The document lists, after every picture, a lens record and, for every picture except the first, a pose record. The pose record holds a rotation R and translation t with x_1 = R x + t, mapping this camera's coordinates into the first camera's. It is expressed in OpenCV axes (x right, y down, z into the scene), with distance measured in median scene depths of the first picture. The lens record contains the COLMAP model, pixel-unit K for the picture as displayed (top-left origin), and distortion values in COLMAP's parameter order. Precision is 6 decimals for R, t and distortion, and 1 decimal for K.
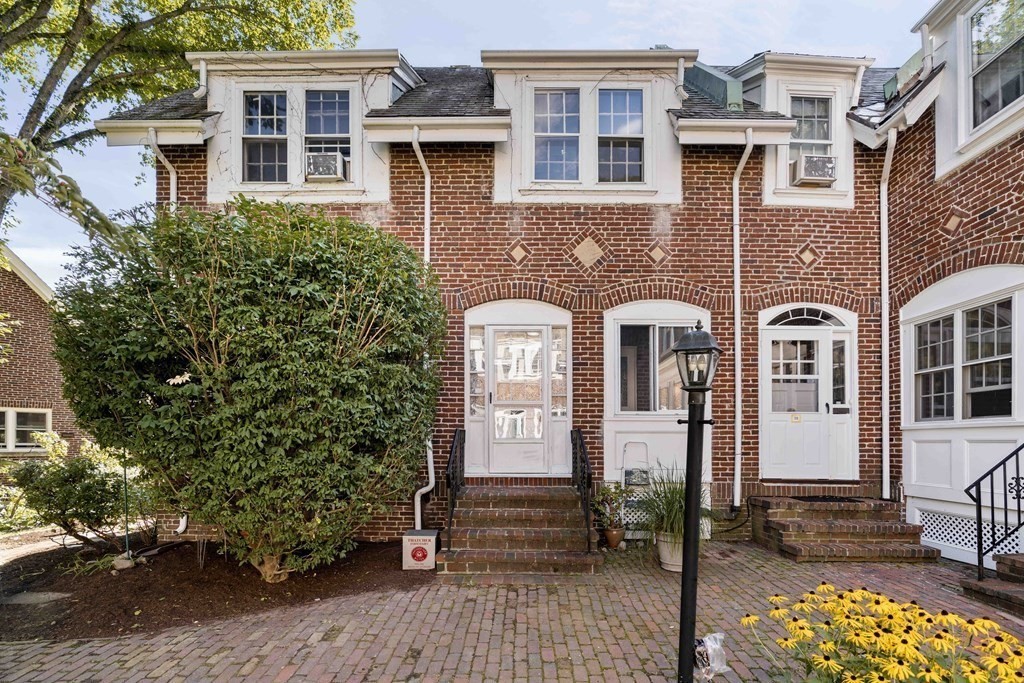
lens RADIAL K [[475.2, 0, 513.1], [0, 475.2, 430.6], [0, 0, 1]] dist [-0.007116, 0.002964]
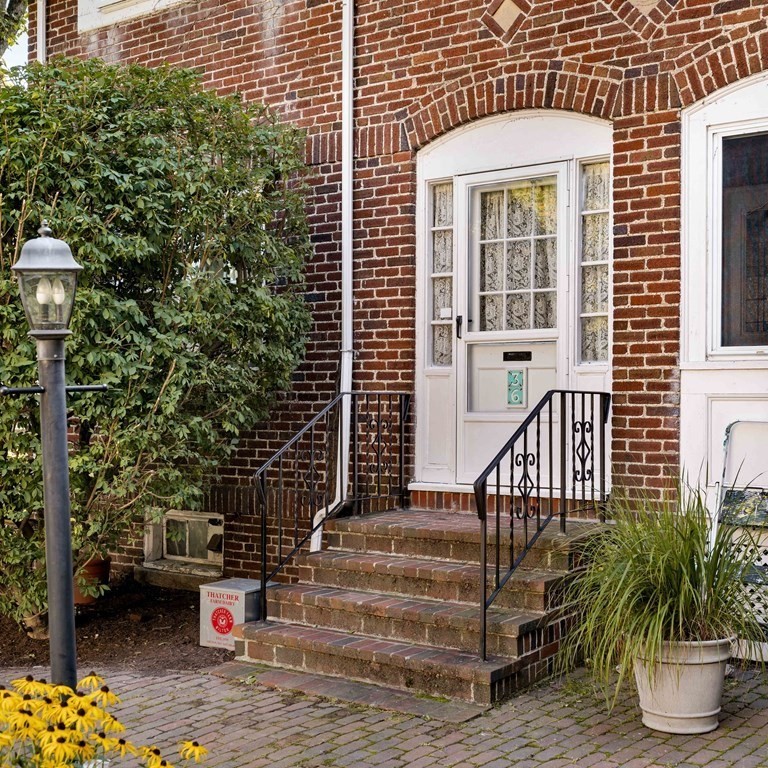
lens RADIAL K [[1123.2, 0, 384.5], [0, 1123.2, 385.7], [0, 0, 1]] dist [-0.001856, 0.000000]
pose [[0.812821, -0.011220, -0.582406, 0.555787], [0.010175, 0.999935, -0.005064, -0.004739], [0.582425, -0.001810, 0.812883, 0.033351]]
